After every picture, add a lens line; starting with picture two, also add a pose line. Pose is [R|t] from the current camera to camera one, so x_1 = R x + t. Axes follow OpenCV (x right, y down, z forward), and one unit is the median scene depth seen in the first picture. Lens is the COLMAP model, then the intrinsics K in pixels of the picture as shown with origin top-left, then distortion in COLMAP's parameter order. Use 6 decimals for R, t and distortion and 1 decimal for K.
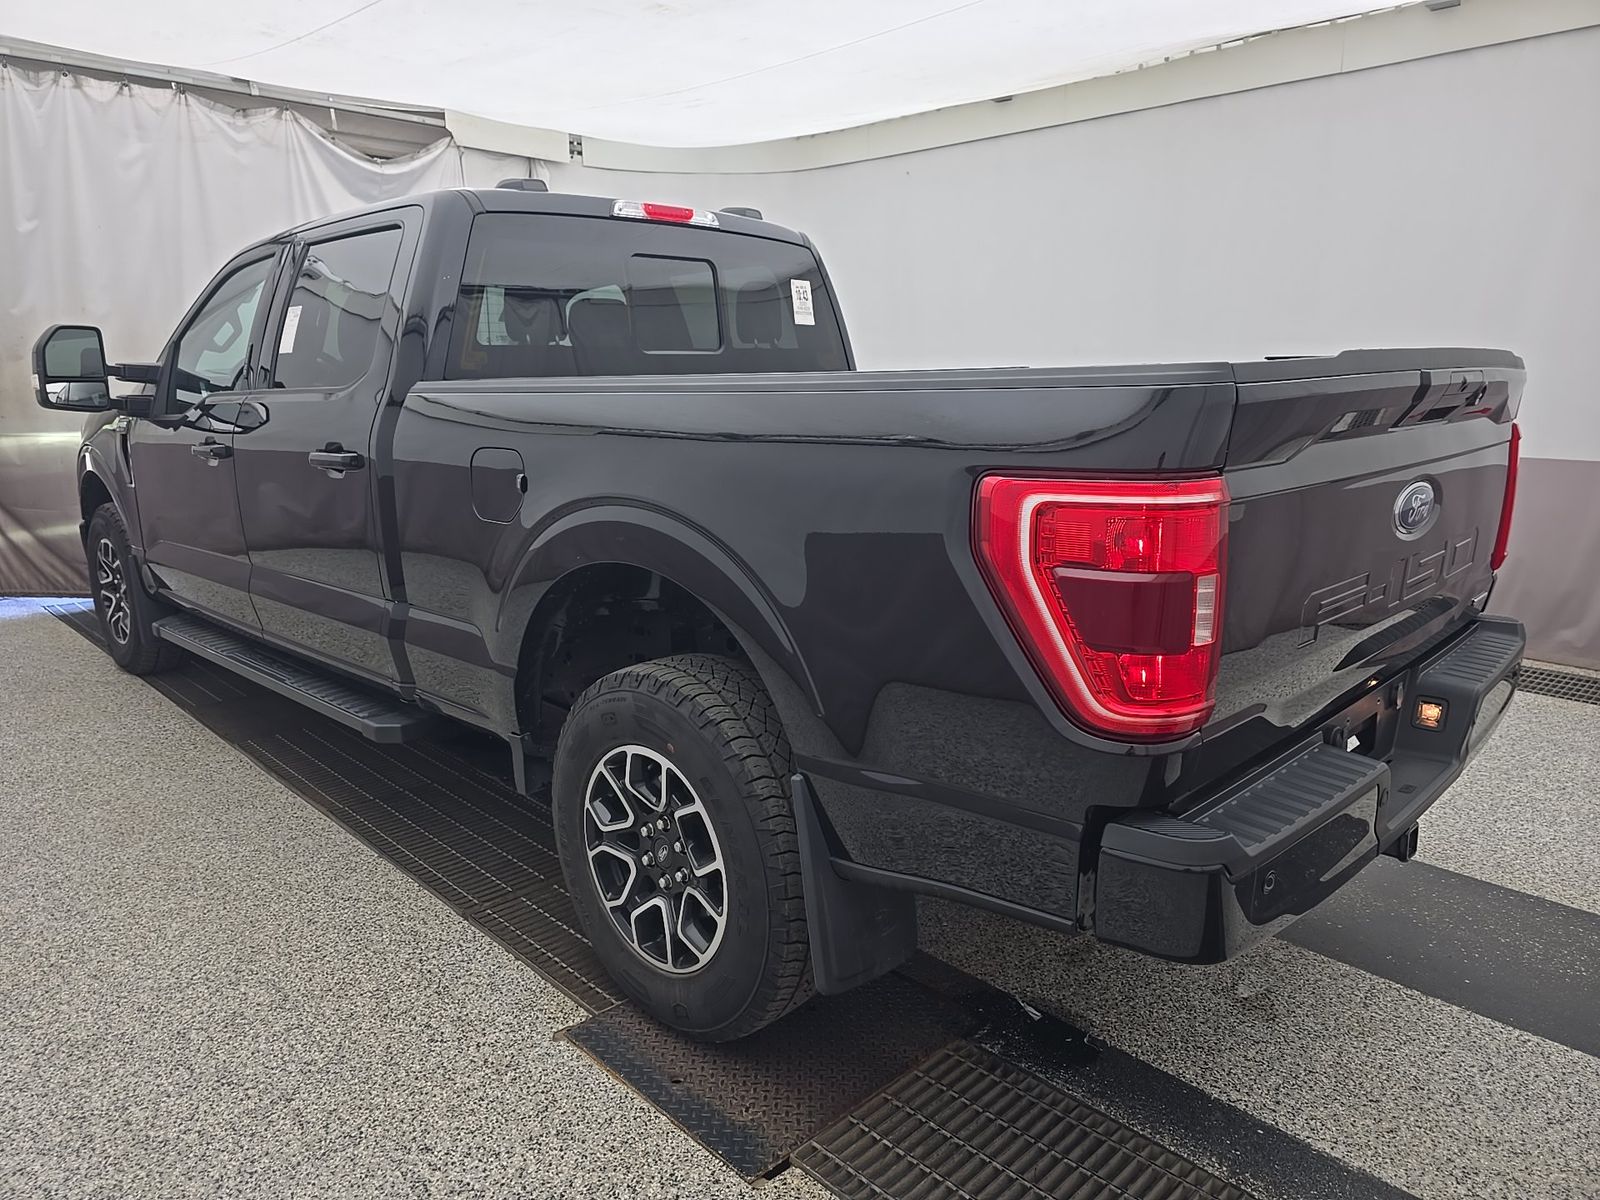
lens RADIAL K [[1089.8, 0, 795.1], [0, 1089.8, 603.5], [0, 0, 1]] dist [0.042711, -0.042865]
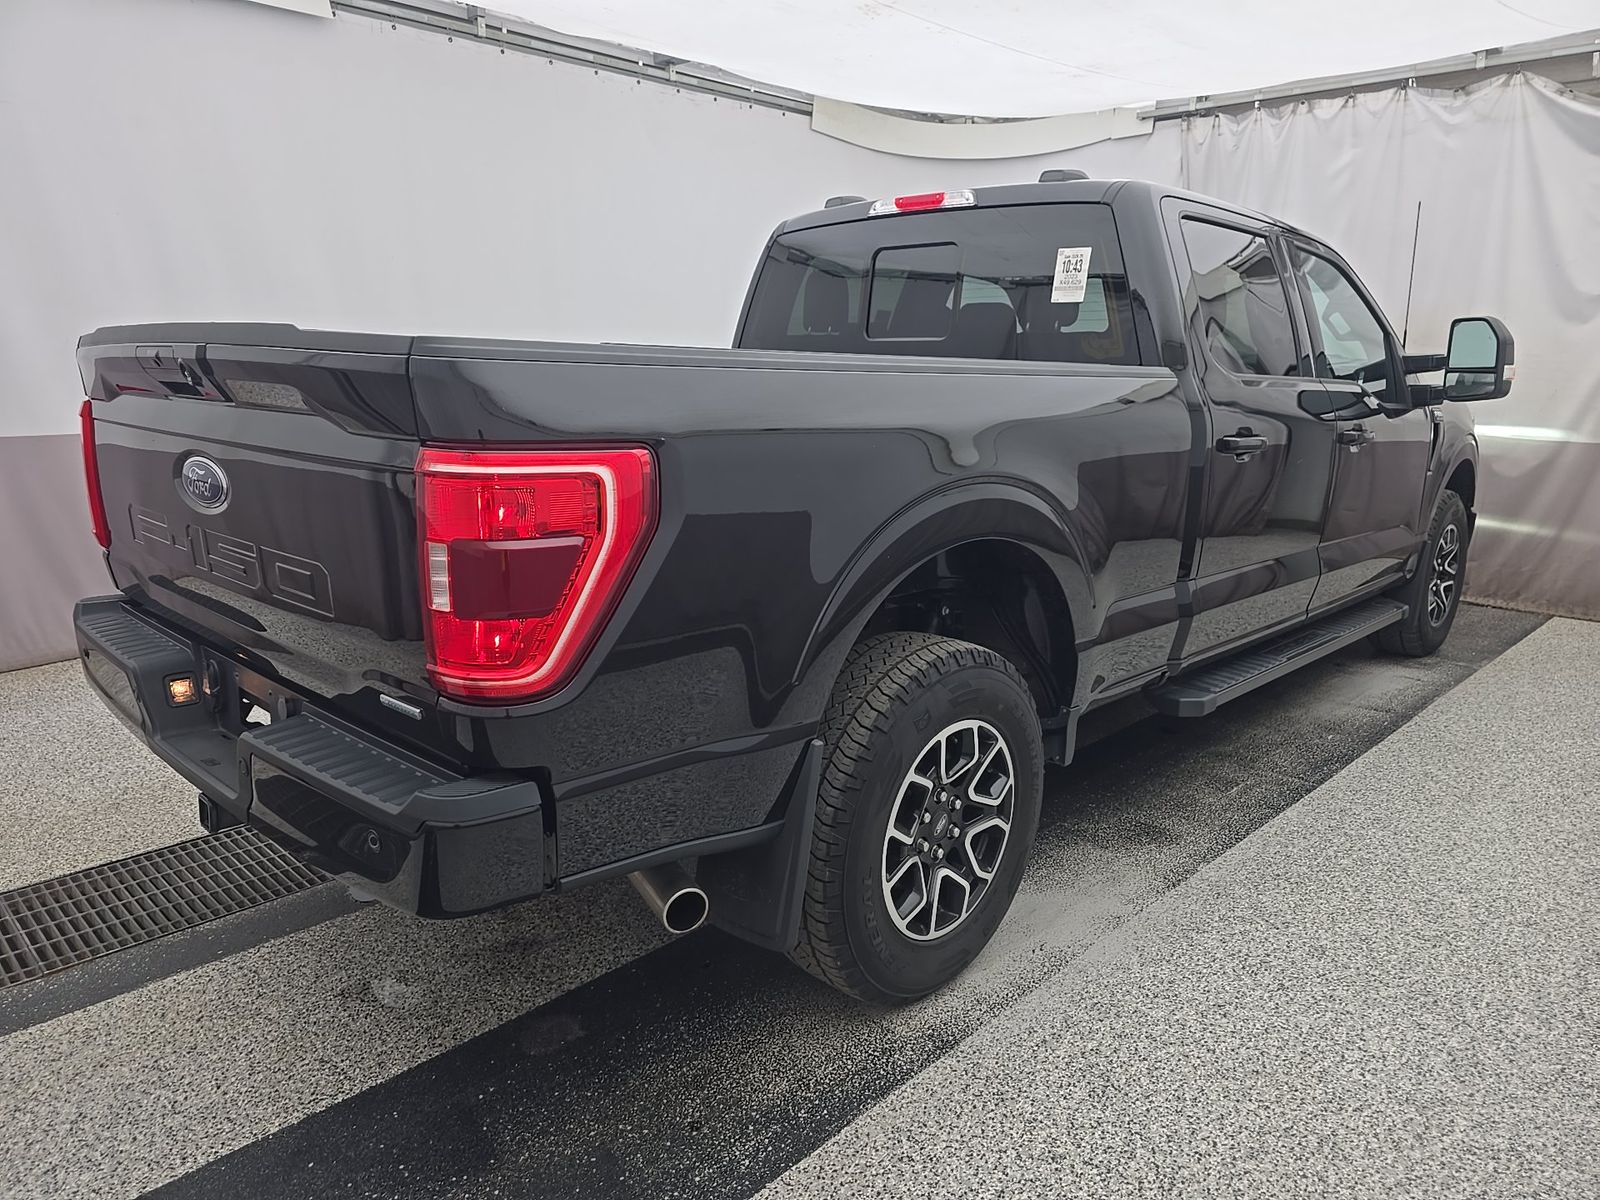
lens RADIAL K [[1089.8, 0, 795.1], [0, 1089.8, 603.5], [0, 0, 1]] dist [0.042711, -0.042865]
pose [[0.001956, 0.222391, -0.974956, 0.572883], [-0.224163, 0.950244, 0.216304, -0.116903], [0.974550, 0.218126, 0.051710, 0.546187]]
